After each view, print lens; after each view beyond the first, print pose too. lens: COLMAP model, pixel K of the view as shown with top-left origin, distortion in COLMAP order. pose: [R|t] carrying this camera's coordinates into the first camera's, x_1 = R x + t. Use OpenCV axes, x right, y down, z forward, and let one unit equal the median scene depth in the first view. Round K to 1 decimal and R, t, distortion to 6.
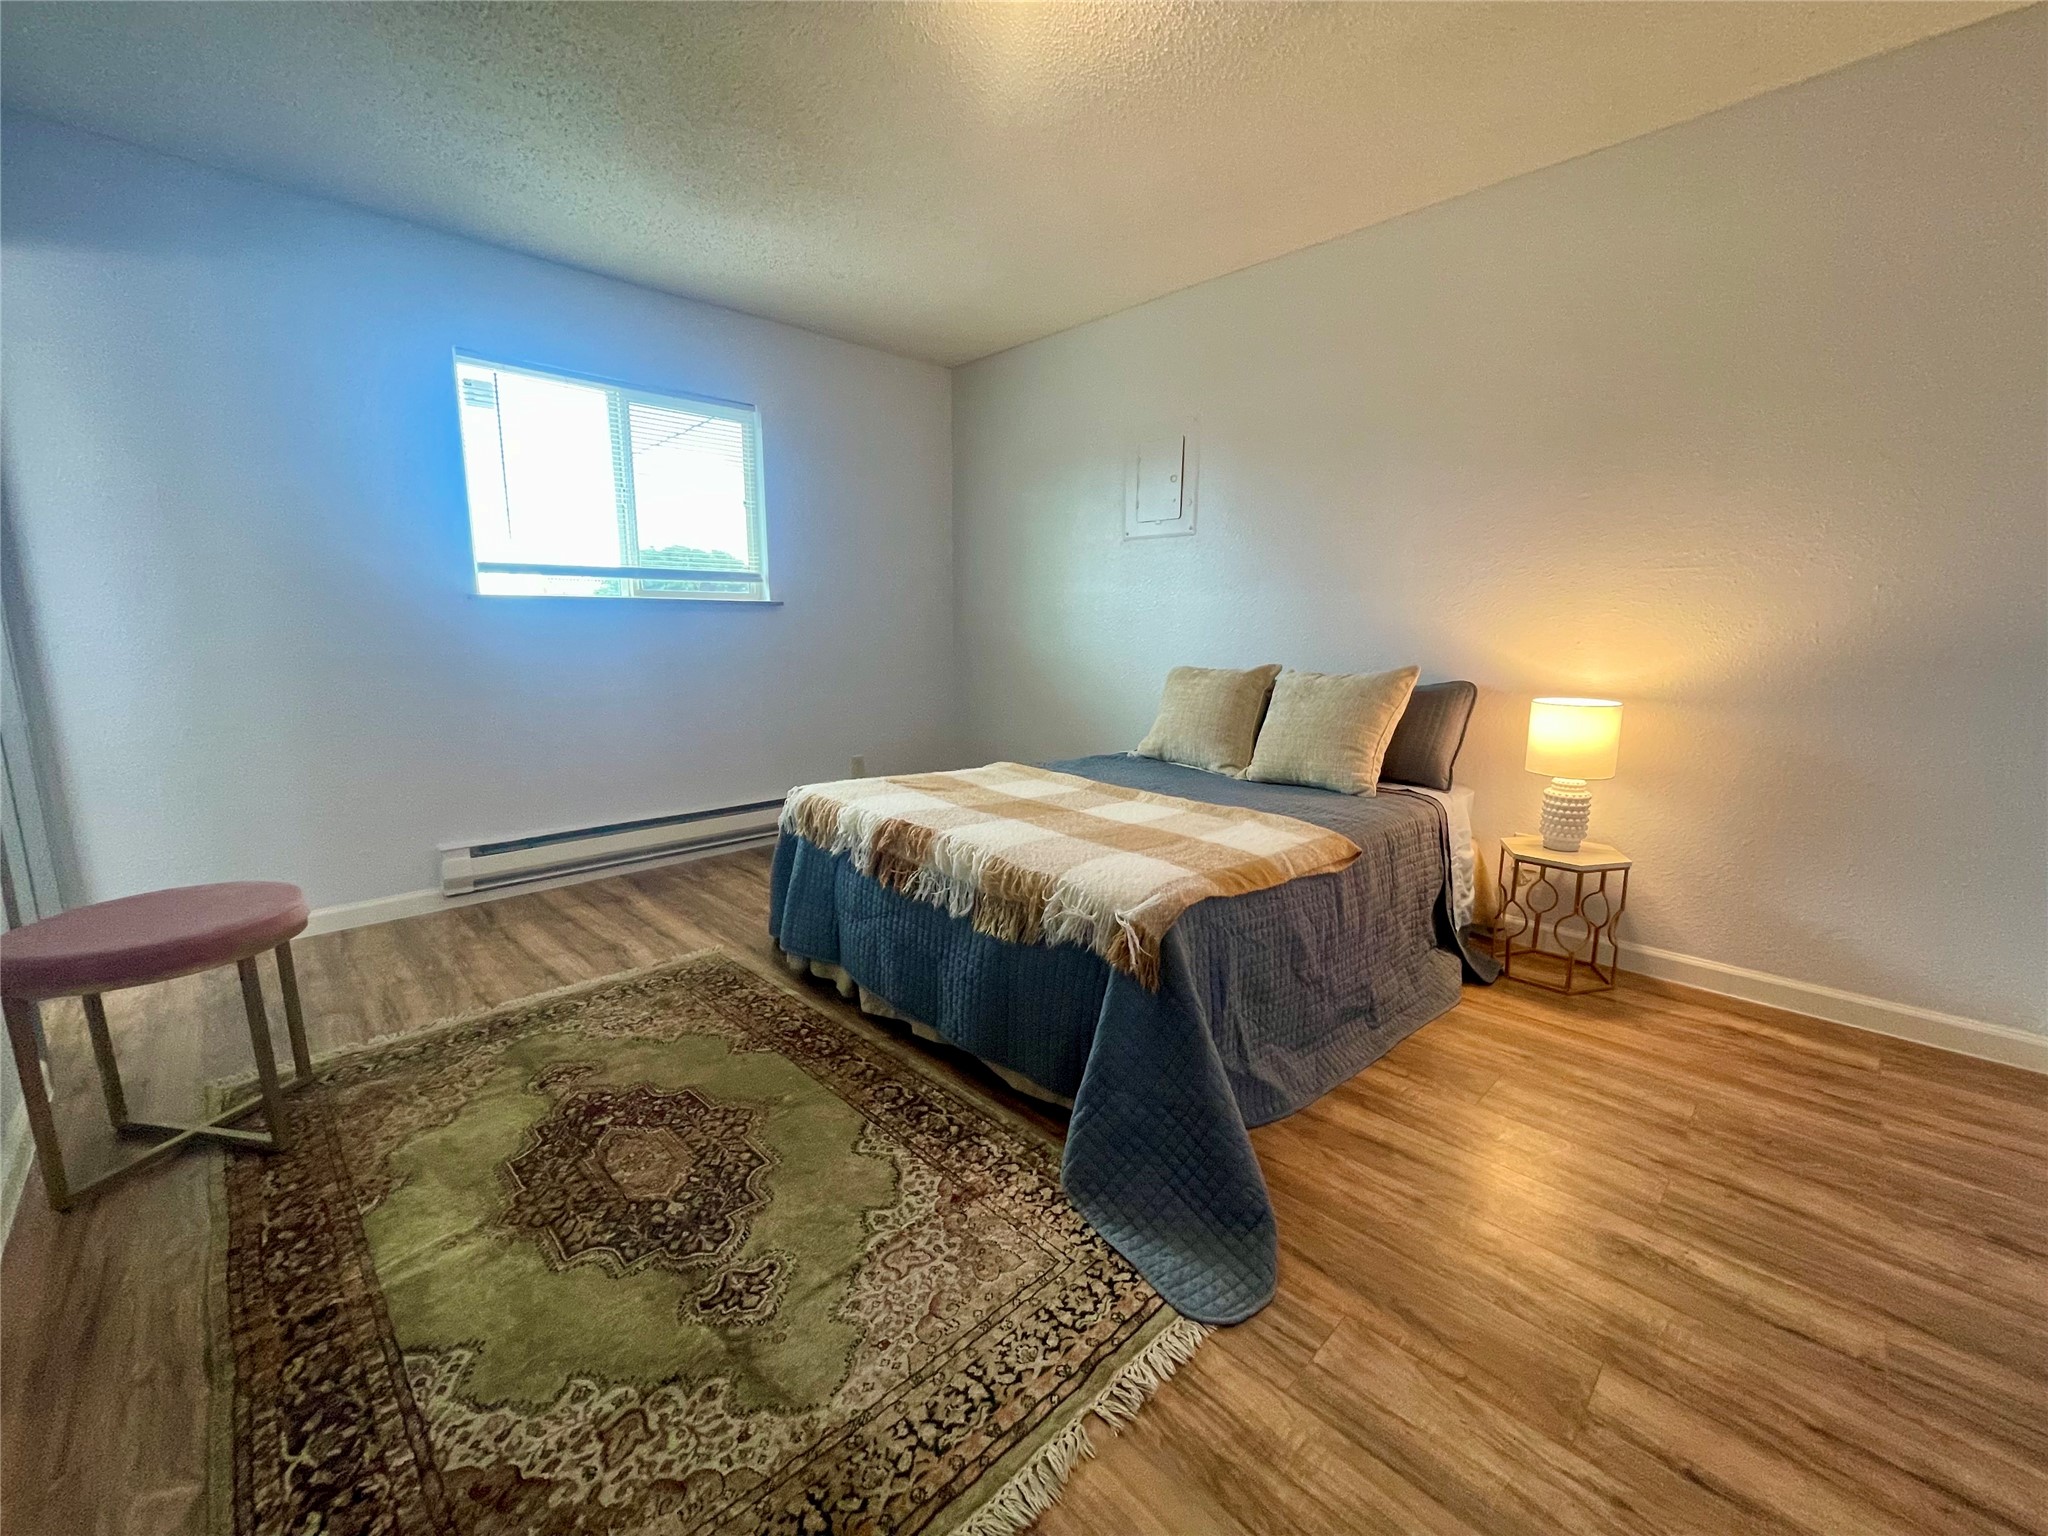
lens RADIAL K [[822.1, 0, 990.7], [0, 822.1, 764.3], [0, 0, 1]] dist [-0.004439, -0.000577]
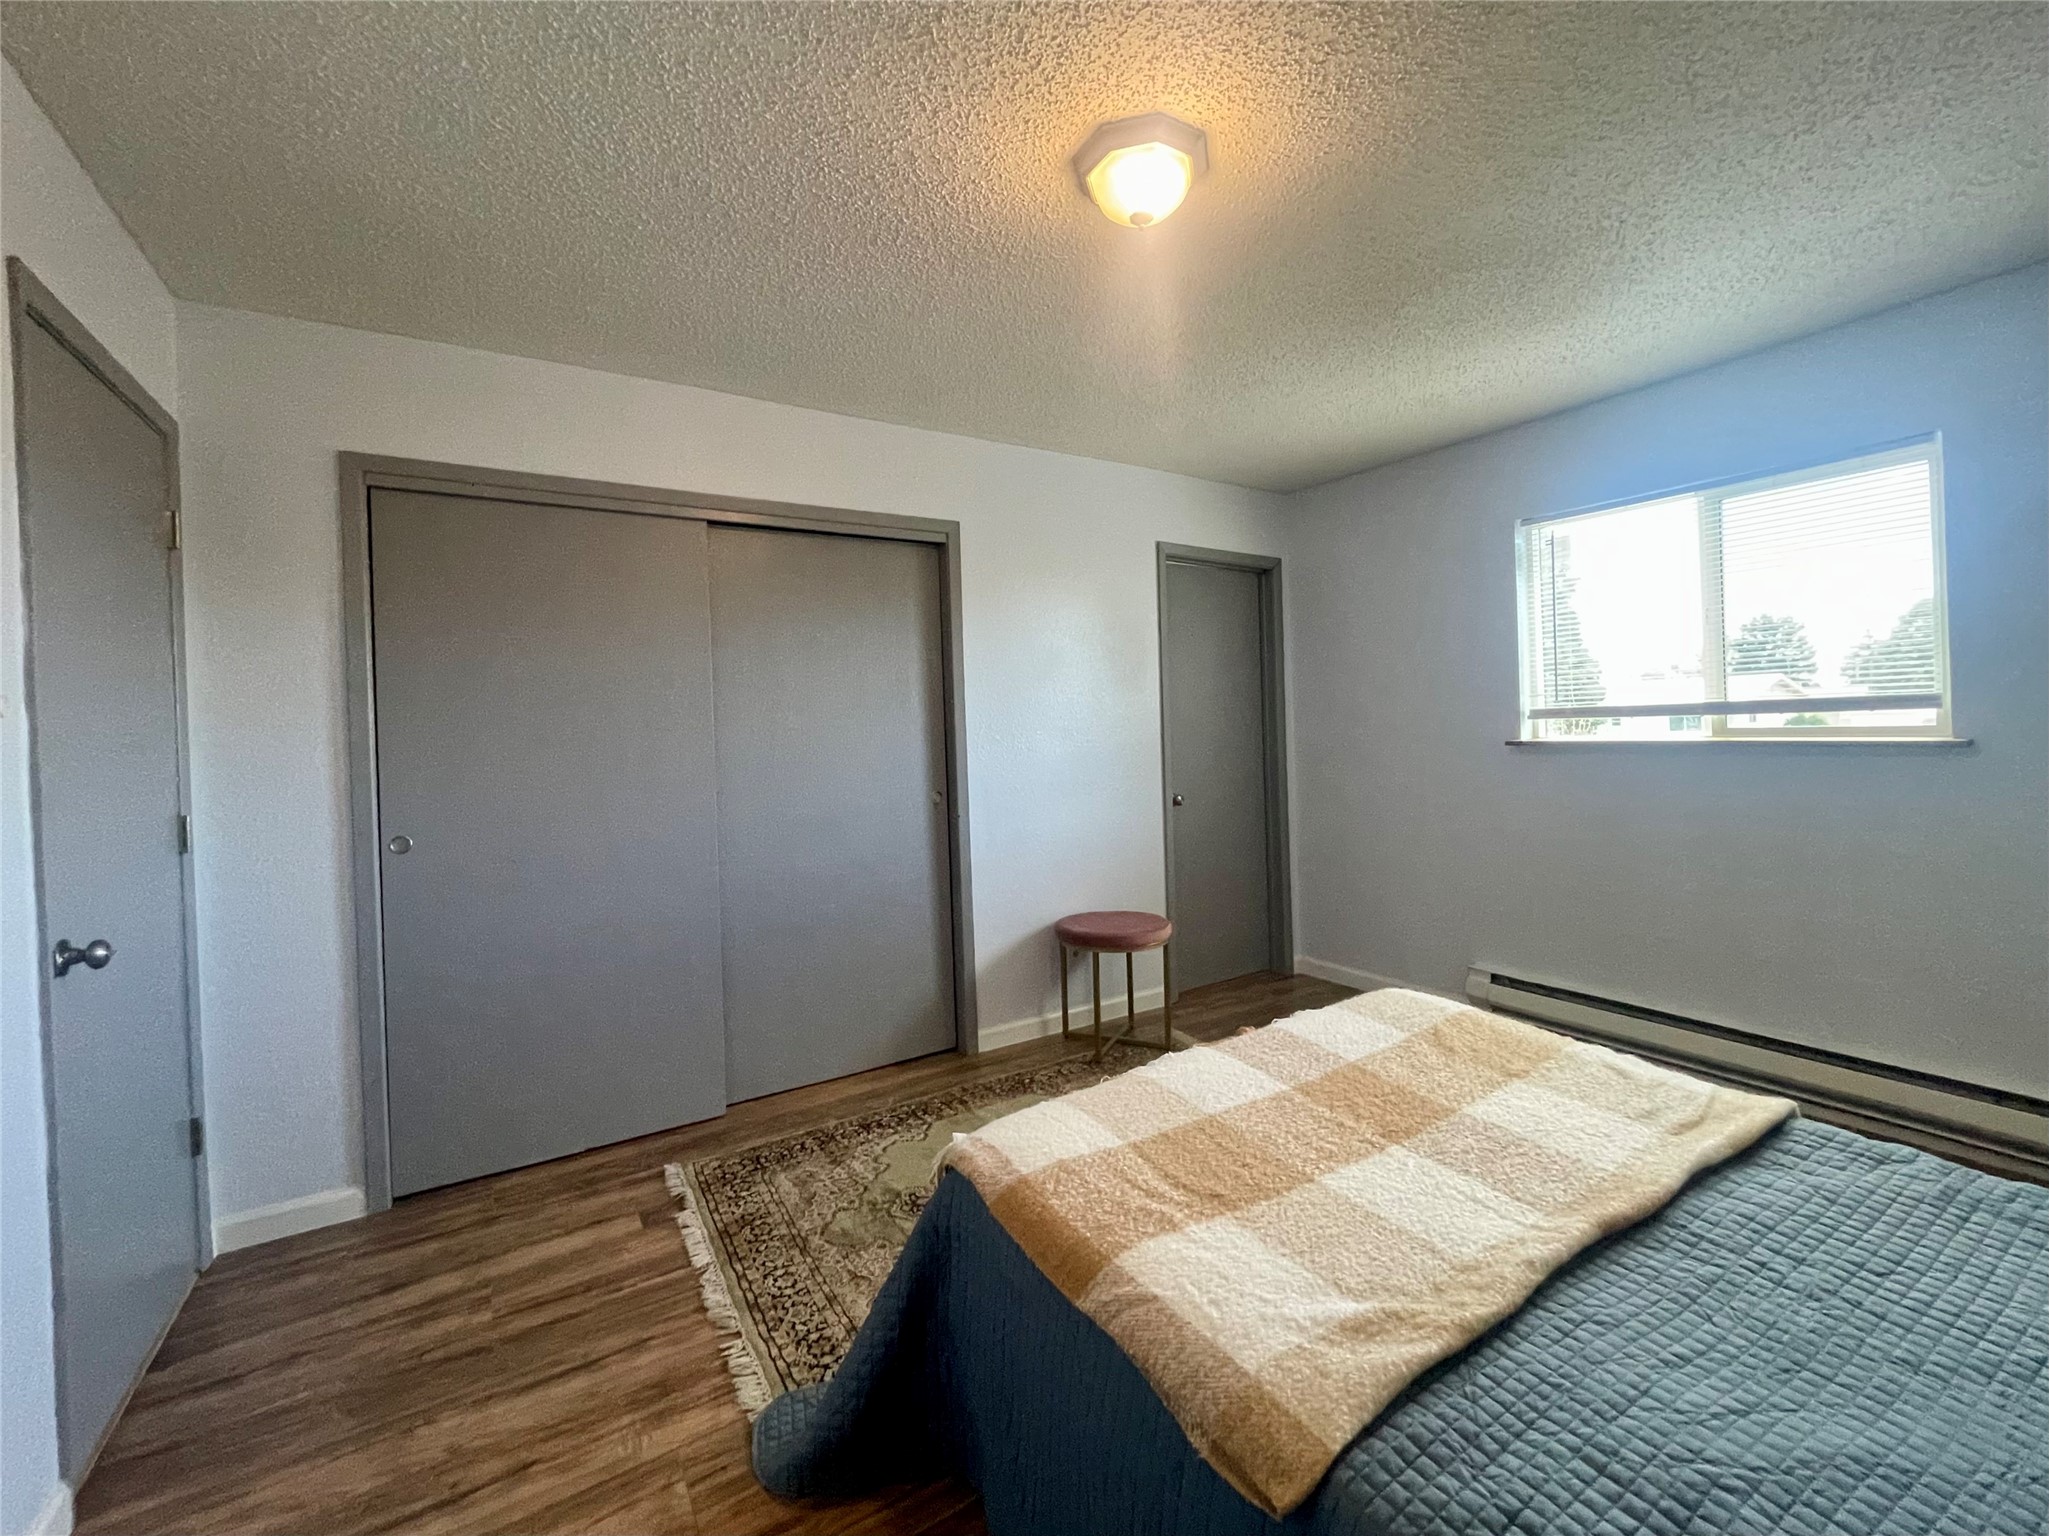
lens RADIAL K [[839.6, 0, 1021.5], [0, 839.6, 733.7], [0, 0, 1]] dist [-0.001307, -0.000244]
pose [[-0.186235, 0.009908, -0.982455, 1.004766], [-0.136752, 0.989954, 0.035906, -0.303676], [0.972942, 0.141040, -0.183009, 1.046804]]
